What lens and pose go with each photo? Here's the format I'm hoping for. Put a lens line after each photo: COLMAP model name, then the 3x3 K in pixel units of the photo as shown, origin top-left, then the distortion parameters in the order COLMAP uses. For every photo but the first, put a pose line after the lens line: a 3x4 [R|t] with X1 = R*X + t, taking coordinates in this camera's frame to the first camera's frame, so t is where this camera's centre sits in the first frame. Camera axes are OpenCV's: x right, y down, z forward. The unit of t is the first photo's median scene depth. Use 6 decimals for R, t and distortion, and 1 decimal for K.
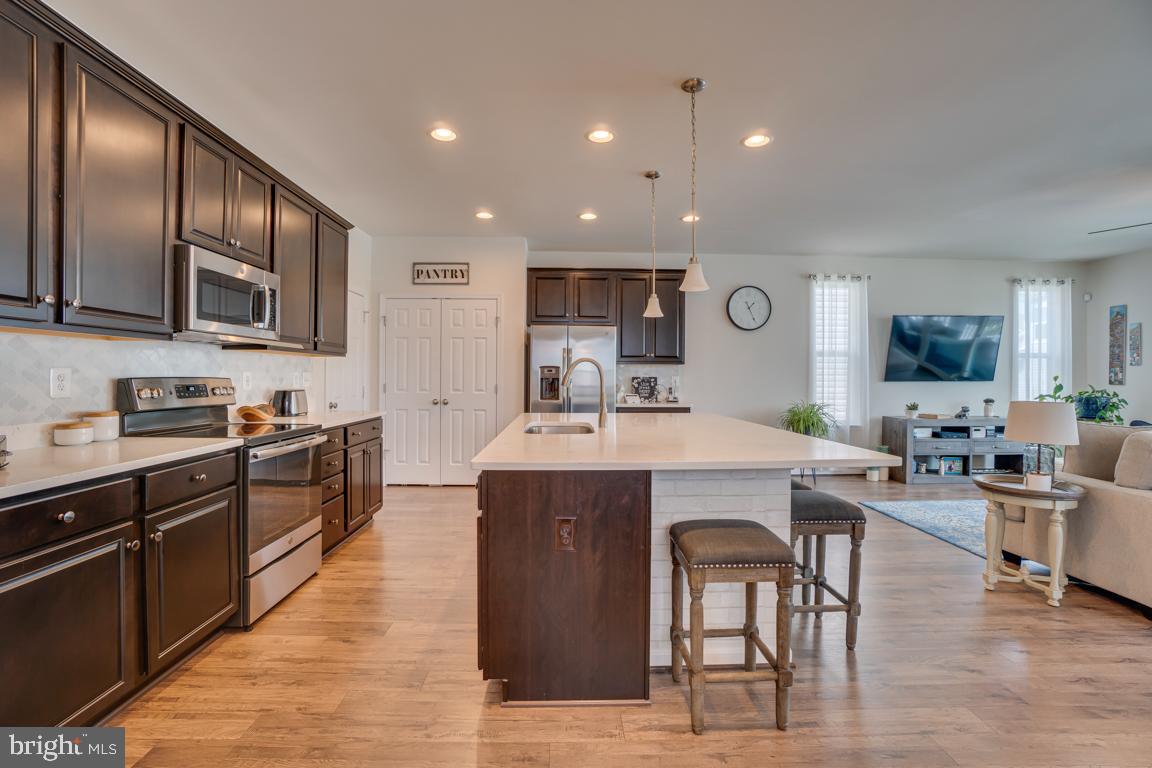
lens RADIAL K [[514.8, 0, 577.3], [0, 514.8, 374.8], [0, 0, 1]] dist [-0.053799, 0.016862]
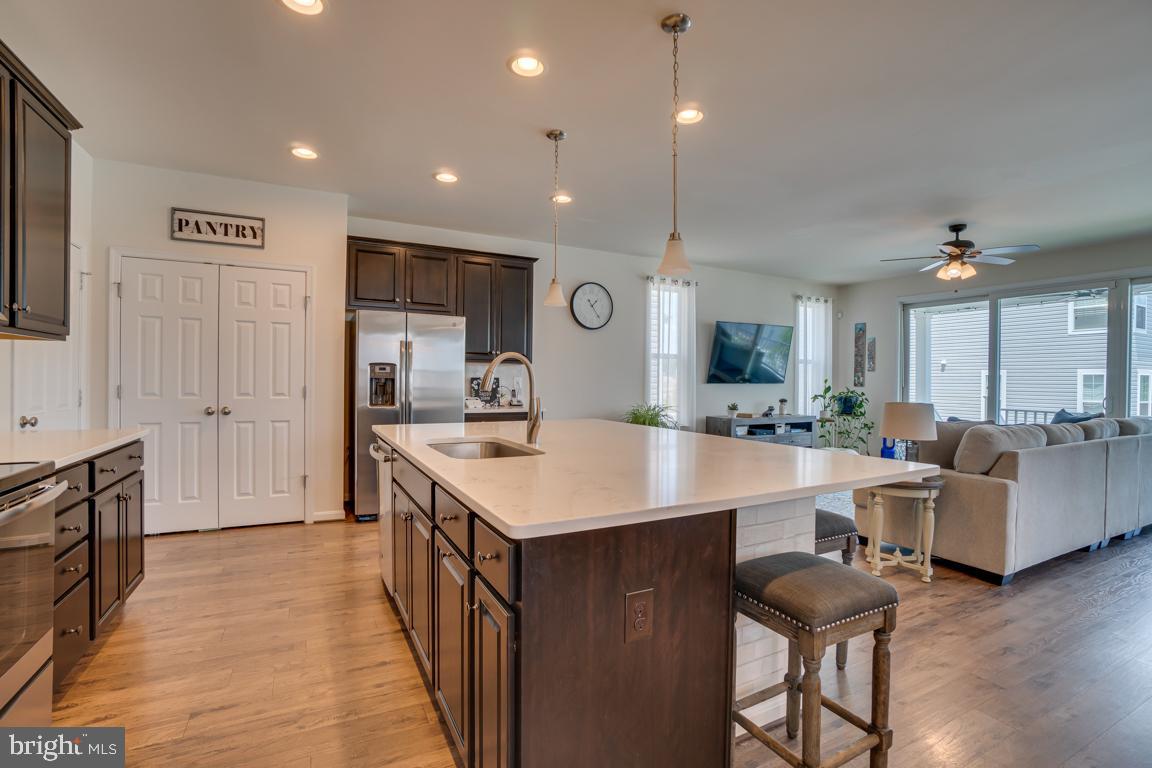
lens RADIAL K [[514.8, 0, 572.1], [0, 514.8, 383.7], [0, 0, 1]] dist [-0.053799, 0.016862]
pose [[0.897046, 0.002154, 0.441932, -0.145317], [-0.009629, 0.999846, 0.014673, 0.000719], [-0.441832, -0.017418, 0.896929, 0.173519]]
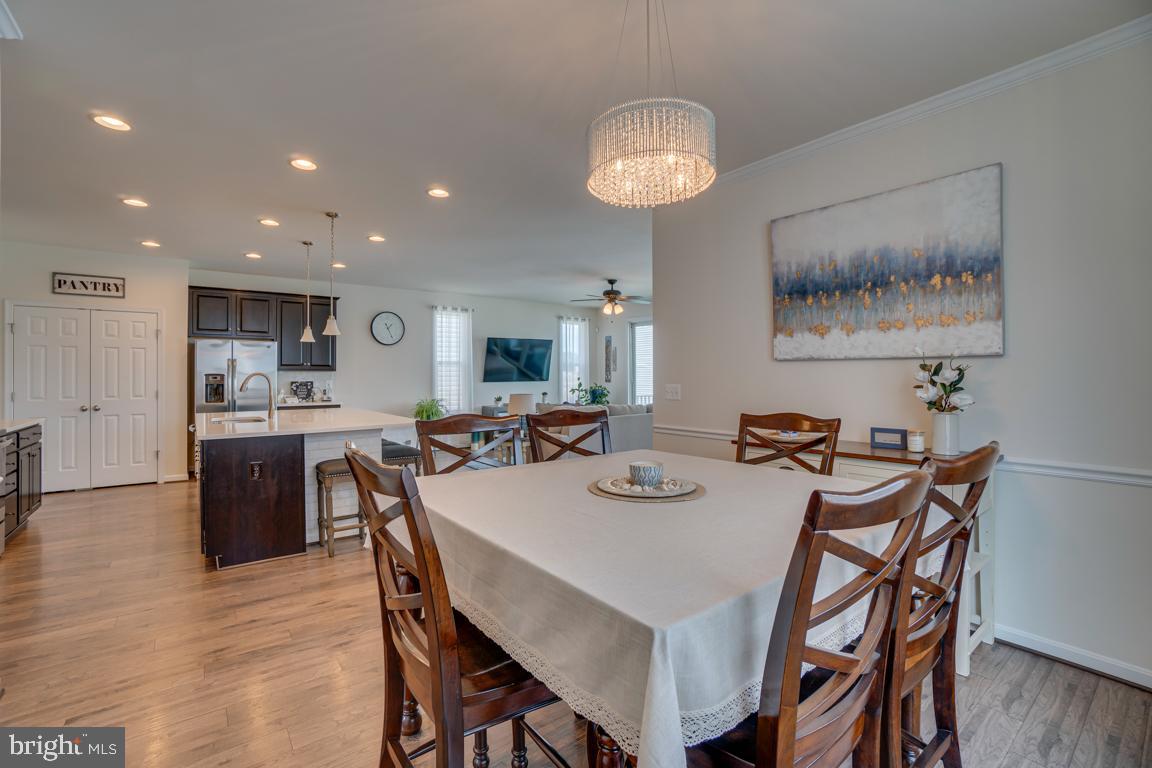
lens RADIAL K [[514.8, 0, 572.4], [0, 514.8, 373.3], [0, 0, 1]] dist [-0.053799, 0.016862]
pose [[0.815891, -0.005201, 0.578182, -0.051940], [0.003127, 0.999985, 0.004583, -0.021479], [-0.578197, -0.001931, 0.815895, -0.433339]]
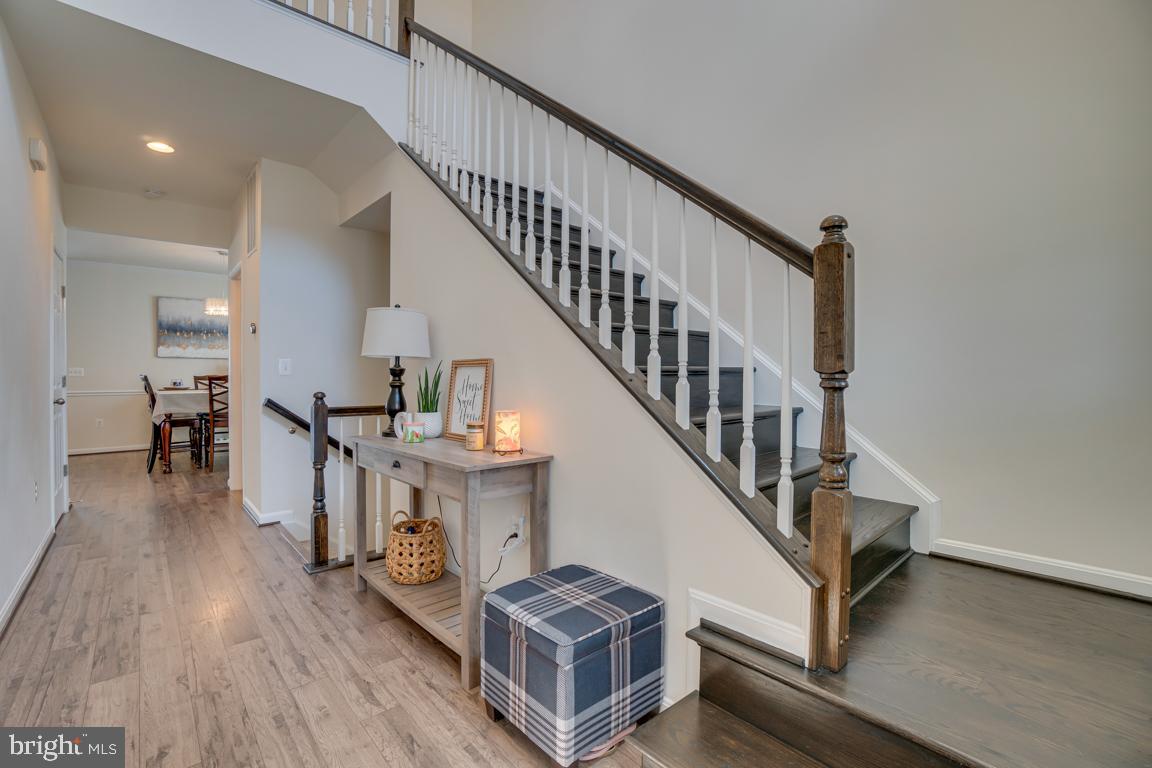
lens RADIAL K [[514.8, 0, 575.9], [0, 514.8, 381.5], [0, 0, 1]] dist [-0.053799, 0.016862]
pose [[-0.637018, -0.012037, 0.770755, -5.542522], [-0.008764, 0.999927, 0.008373, 0.125772], [-0.770799, -0.001421, -0.637077, 1.095251]]
